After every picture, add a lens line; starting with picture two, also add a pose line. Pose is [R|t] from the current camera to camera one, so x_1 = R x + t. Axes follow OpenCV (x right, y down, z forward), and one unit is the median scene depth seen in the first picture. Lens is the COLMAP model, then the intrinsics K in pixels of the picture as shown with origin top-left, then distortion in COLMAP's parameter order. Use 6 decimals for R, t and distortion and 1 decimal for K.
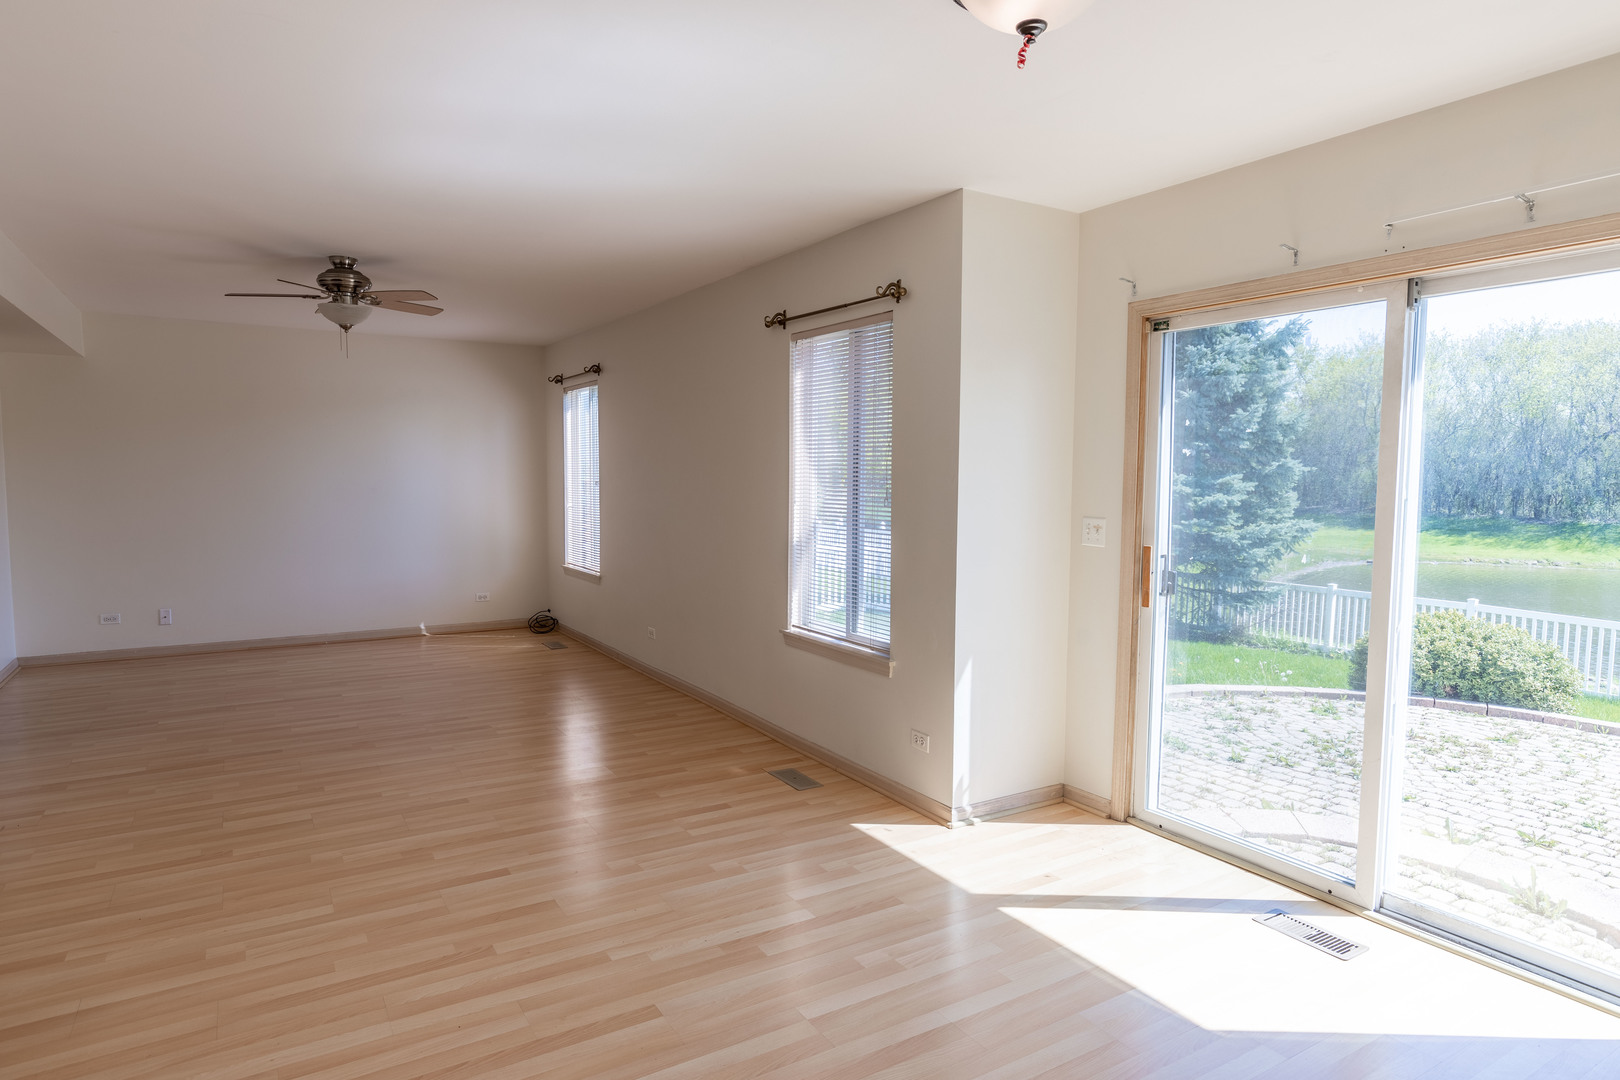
lens RADIAL K [[976.5, 0, 816.1], [0, 976.5, 496.4], [0, 0, 1]] dist [-0.001469, -0.000263]
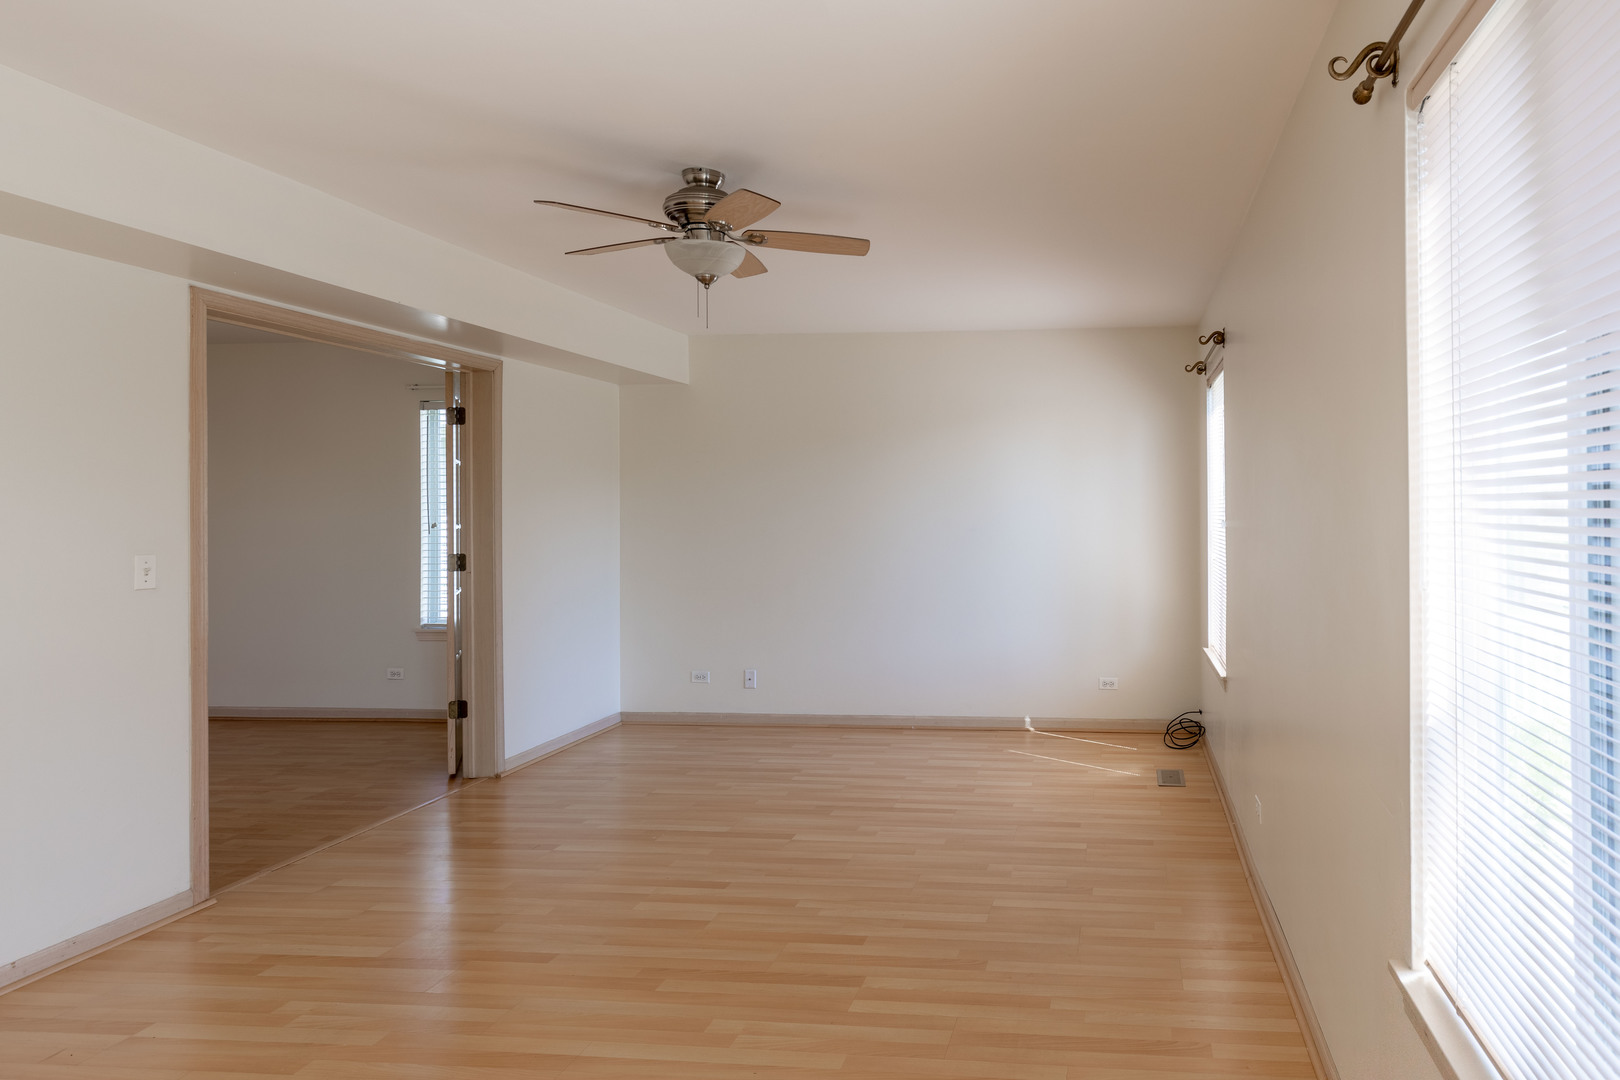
lens RADIAL K [[1216.6, 0, 815.9], [0, 1216.6, 490.5], [0, 0, 1]] dist [0.006879, -0.000621]
pose [[0.803203, -0.015811, -0.595496, 0.018356], [-0.008037, 0.999269, -0.037371, -0.002645], [0.595651, 0.034802, 0.802489, 0.161907]]
